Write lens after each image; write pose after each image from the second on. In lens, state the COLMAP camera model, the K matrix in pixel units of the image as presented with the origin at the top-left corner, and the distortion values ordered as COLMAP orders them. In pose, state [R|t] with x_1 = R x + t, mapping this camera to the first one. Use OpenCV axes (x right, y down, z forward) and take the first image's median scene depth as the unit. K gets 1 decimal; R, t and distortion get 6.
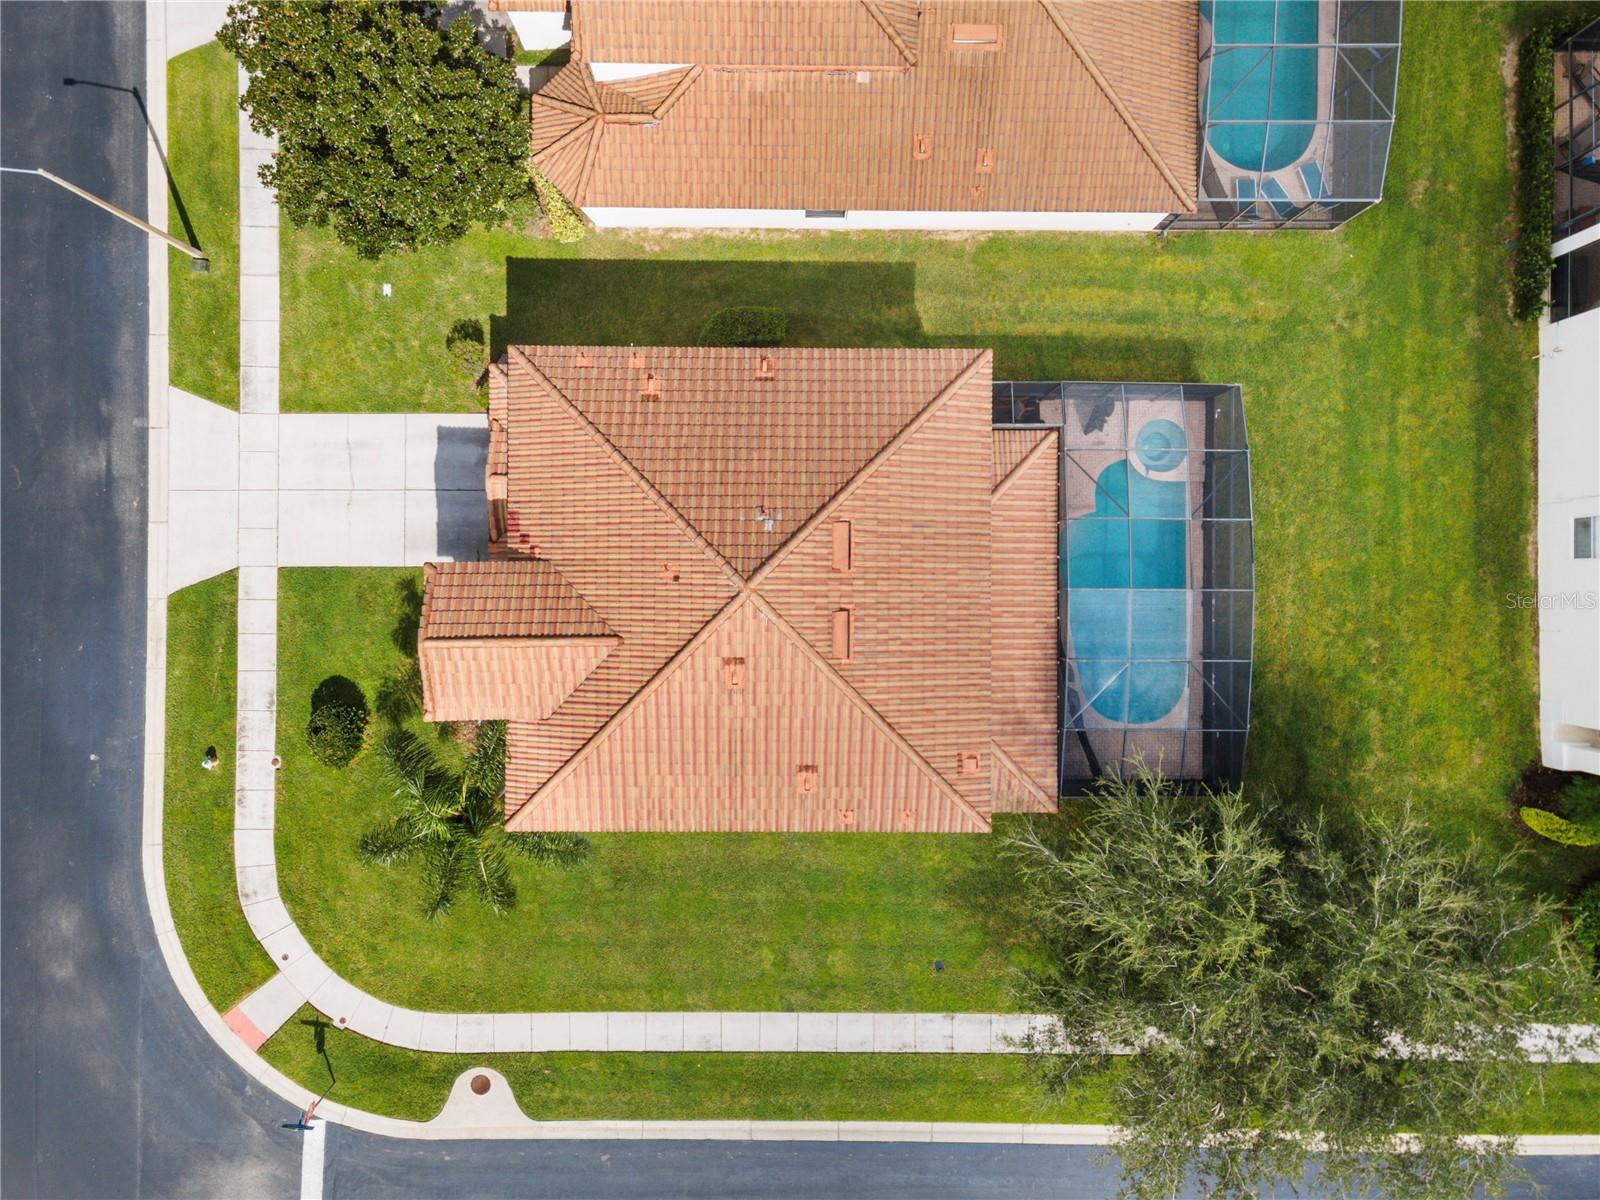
lens RADIAL K [[1134.8, 0, 800.9], [0, 1134.8, 585.0], [0, 0, 1]] dist [0.034393, 0.003425]
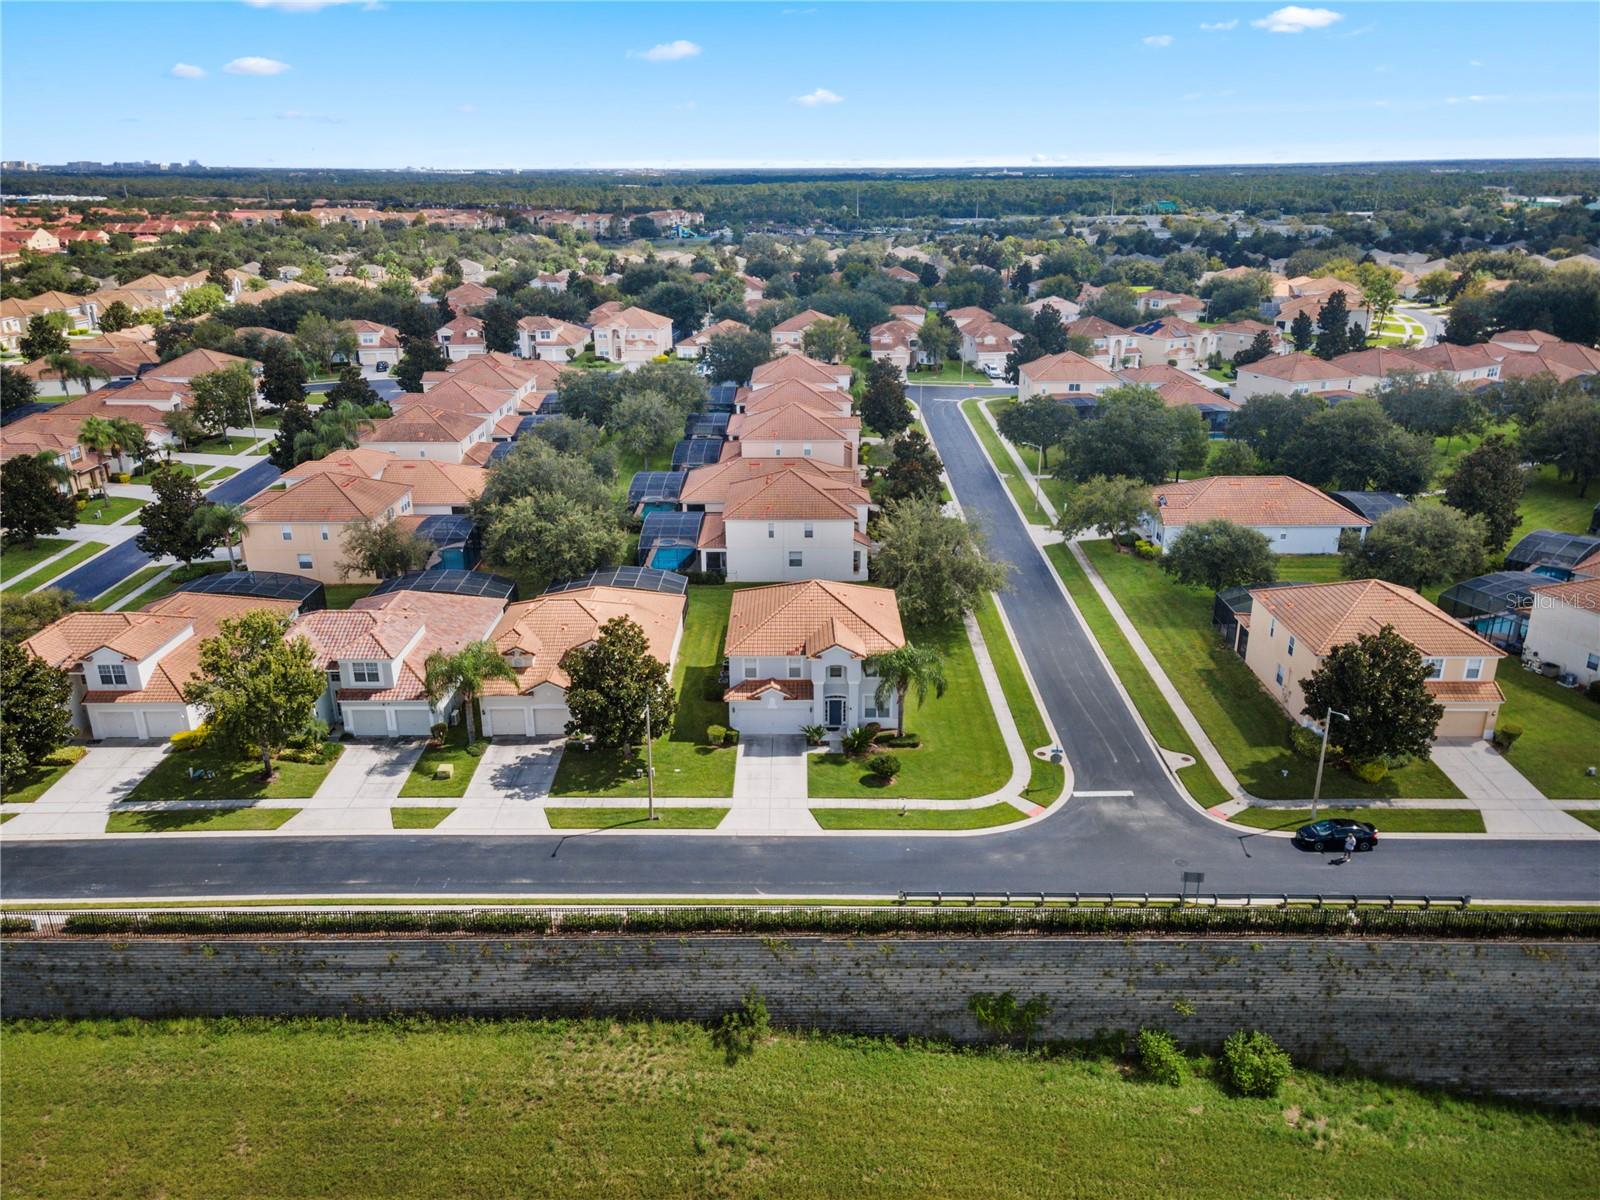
lens RADIAL K [[1134.8, 0, 797.8], [0, 1134.8, 603.0], [0, 0, 1]] dist [0.034393, 0.003425]
pose [[0.003435, -0.367865, 0.929873, -2.227446], [0.999988, 0.004419, -0.001946, -0.030766], [-0.003393, 0.929869, 0.367876, -0.076082]]
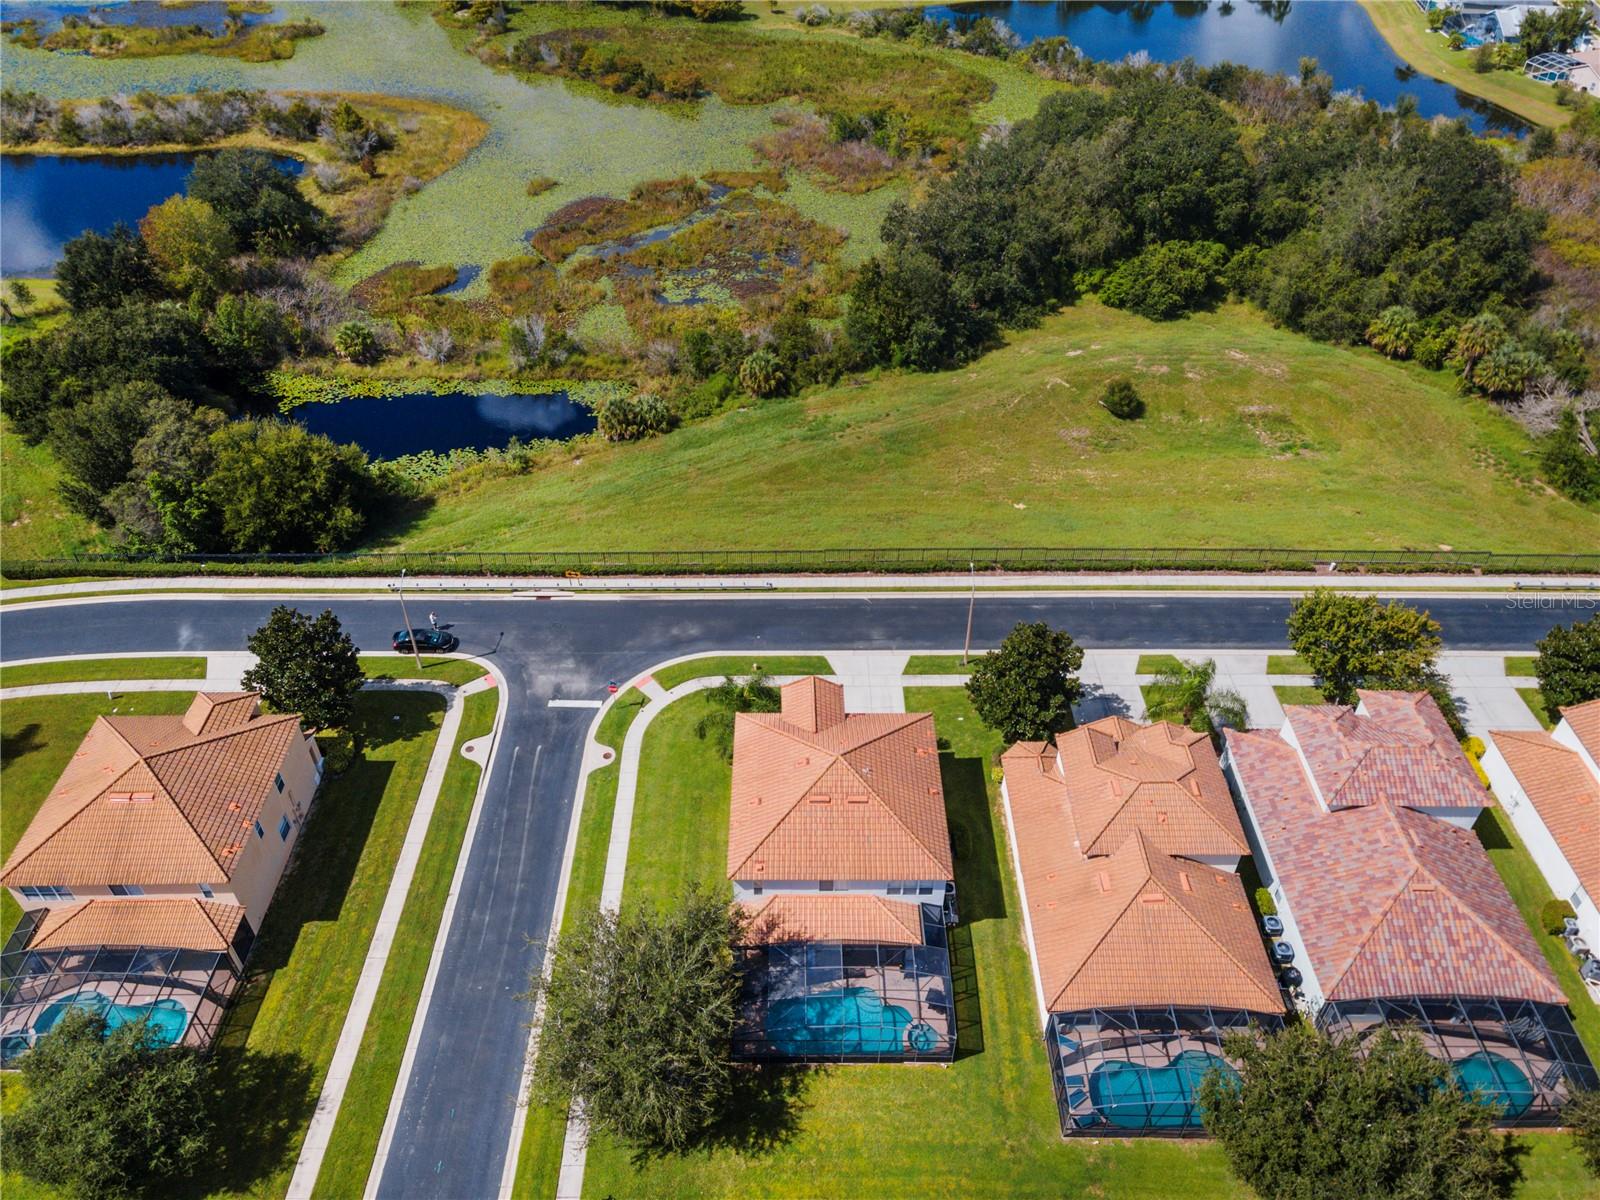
lens RADIAL K [[1134.8, 0, 798.3], [0, 1134.8, 601.9], [0, 0, 1]] dist [0.034393, 0.003425]
pose [[0.007467, 0.652146, -0.758056, 1.206794], [-0.999897, 0.014166, 0.002338, 0.056853], [0.012264, 0.757961, 0.652185, -0.664553]]
